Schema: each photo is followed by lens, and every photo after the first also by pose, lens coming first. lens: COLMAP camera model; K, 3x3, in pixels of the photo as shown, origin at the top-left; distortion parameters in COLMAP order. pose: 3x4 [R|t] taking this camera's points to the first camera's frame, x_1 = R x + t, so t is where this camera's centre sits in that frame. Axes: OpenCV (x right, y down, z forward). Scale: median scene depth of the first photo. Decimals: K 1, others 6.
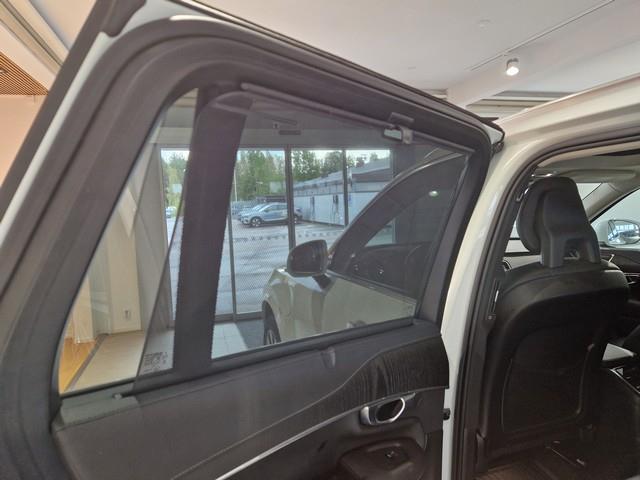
lens RADIAL K [[429.7, 0, 320.0], [0, 429.7, 240.0], [0, 0, 1]] dist [0.060527, -0.048091]
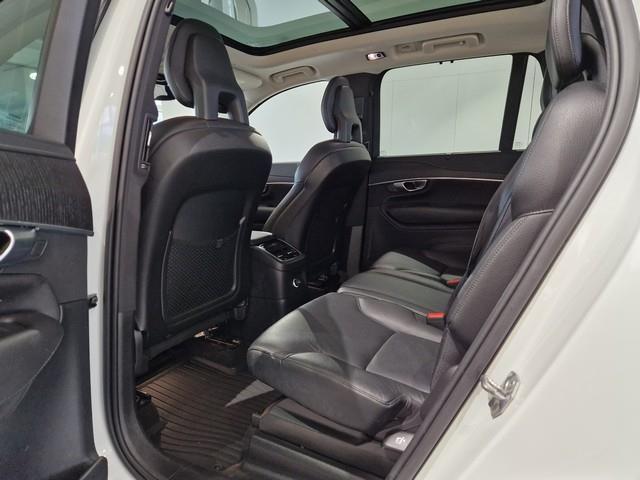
lens RADIAL K [[429.7, 0, 320.0], [0, 429.7, 240.0], [0, 0, 1]] dist [0.060527, -0.048091]
pose [[0.704291, -0.087144, 0.704542, 0.048095], [0.028523, 0.995109, 0.094571, 0.233297], [-0.709338, -0.046510, 0.703333, 0.199319]]
